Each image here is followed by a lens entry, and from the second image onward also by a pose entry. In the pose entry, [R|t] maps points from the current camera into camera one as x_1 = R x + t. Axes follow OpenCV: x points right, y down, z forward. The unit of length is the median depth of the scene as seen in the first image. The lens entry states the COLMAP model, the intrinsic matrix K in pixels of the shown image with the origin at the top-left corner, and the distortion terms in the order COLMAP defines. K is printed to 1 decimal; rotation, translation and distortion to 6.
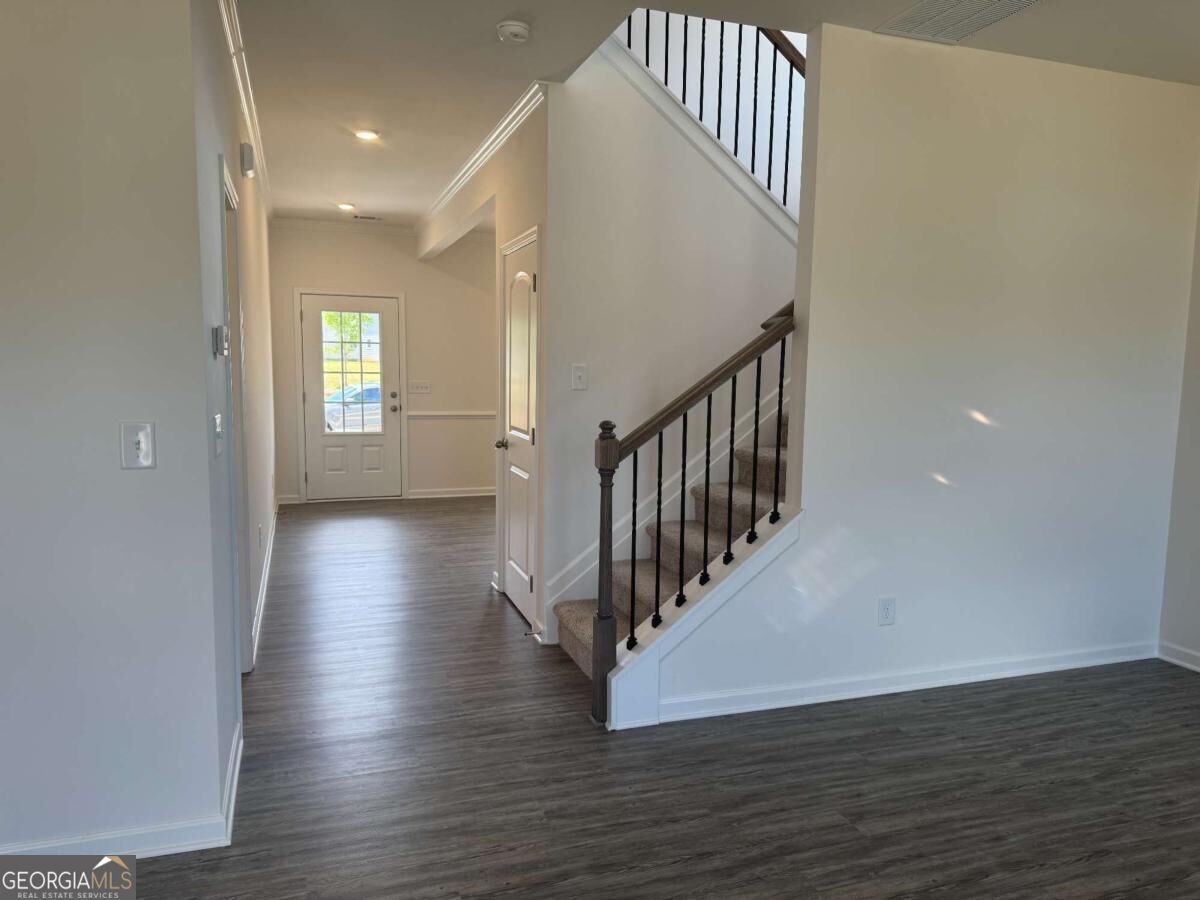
lens RADIAL K [[850.1, 0, 600.3], [0, 850.1, 454.1], [0, 0, 1]] dist [0.062567, -0.082630]
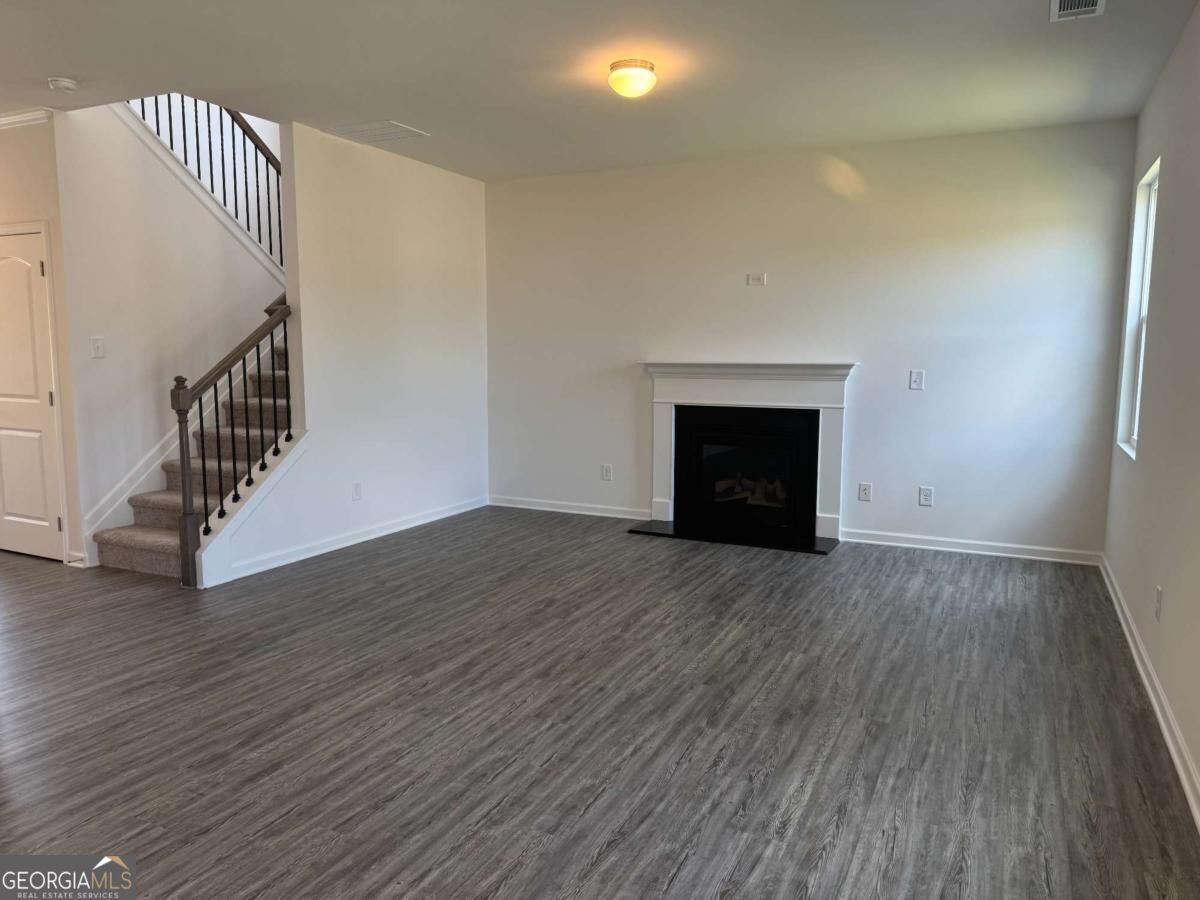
lens RADIAL K [[850.1, 0, 600.3], [0, 850.1, 454.1], [0, 0, 1]] dist [0.062567, -0.082630]
pose [[0.709546, -0.098044, 0.697805, -0.493926], [0.082006, 0.995034, 0.056419, 0.065730], [-0.699871, 0.017192, 0.714062, -0.509329]]
